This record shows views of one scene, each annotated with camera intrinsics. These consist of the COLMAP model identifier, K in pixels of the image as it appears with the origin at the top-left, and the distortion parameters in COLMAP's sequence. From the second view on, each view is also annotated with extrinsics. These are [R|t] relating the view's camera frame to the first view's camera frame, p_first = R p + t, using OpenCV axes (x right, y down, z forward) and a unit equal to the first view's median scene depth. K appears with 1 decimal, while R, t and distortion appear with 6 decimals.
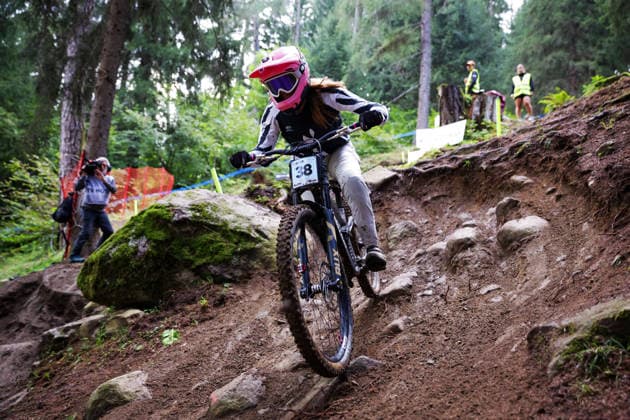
lens RADIAL K [[601.0, 0, 325.4], [0, 601.0, 211.6], [0, 0, 1]] dist [-0.049347, 0.016292]
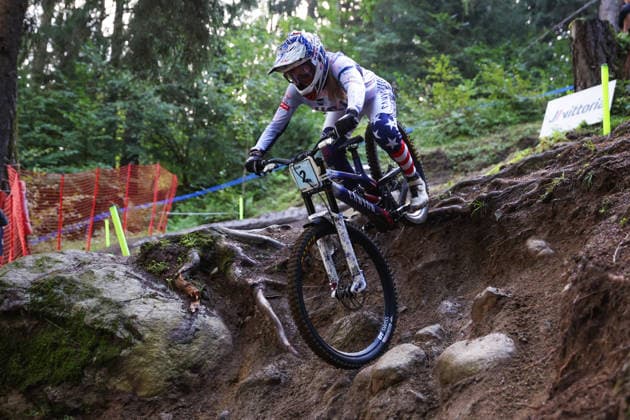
lens RADIAL K [[981.1, 0, 282.6], [0, 981.1, 210.6], [0, 0, 1]] dist [0.041417, 0.090374]
pose [[0.984478, -0.023969, -0.173862, 0.197234], [0.022904, 0.999705, -0.008128, -0.067171], [0.174005, 0.004020, 0.984737, 0.031788]]
